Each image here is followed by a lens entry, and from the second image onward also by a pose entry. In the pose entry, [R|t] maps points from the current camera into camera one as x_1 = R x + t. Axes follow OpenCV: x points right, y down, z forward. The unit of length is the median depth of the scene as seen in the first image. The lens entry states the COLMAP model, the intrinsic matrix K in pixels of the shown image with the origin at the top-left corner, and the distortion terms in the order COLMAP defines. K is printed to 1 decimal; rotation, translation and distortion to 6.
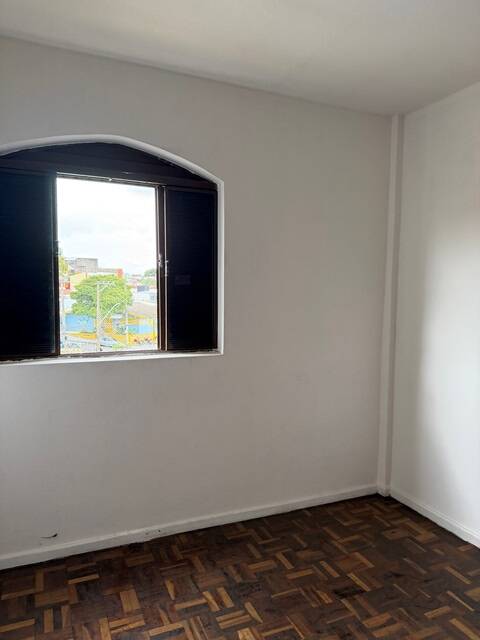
lens RADIAL K [[453.2, 0, 238.9], [0, 453.2, 319.6], [0, 0, 1]] dist [-0.002595, -0.016597]
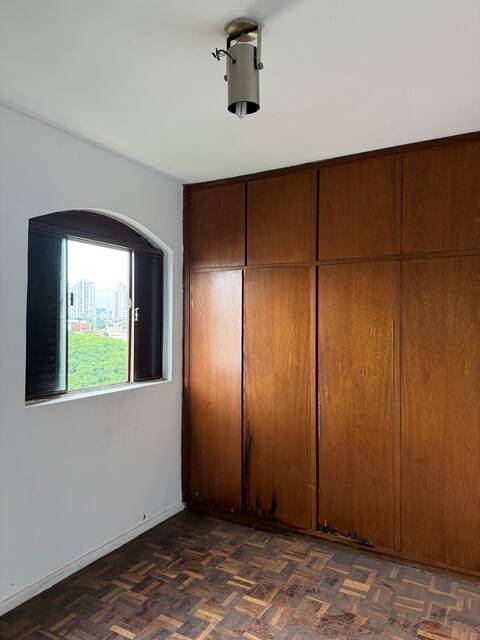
lens RADIAL K [[453.2, 0, 241.5], [0, 453.2, 320.6], [0, 0, 1]] dist [-0.002595, -0.016597]
pose [[0.792051, -0.008395, 0.610397, -0.686788], [0.049471, 0.997499, -0.050475, -0.020568], [-0.608447, 0.070176, 0.790485, -0.169096]]
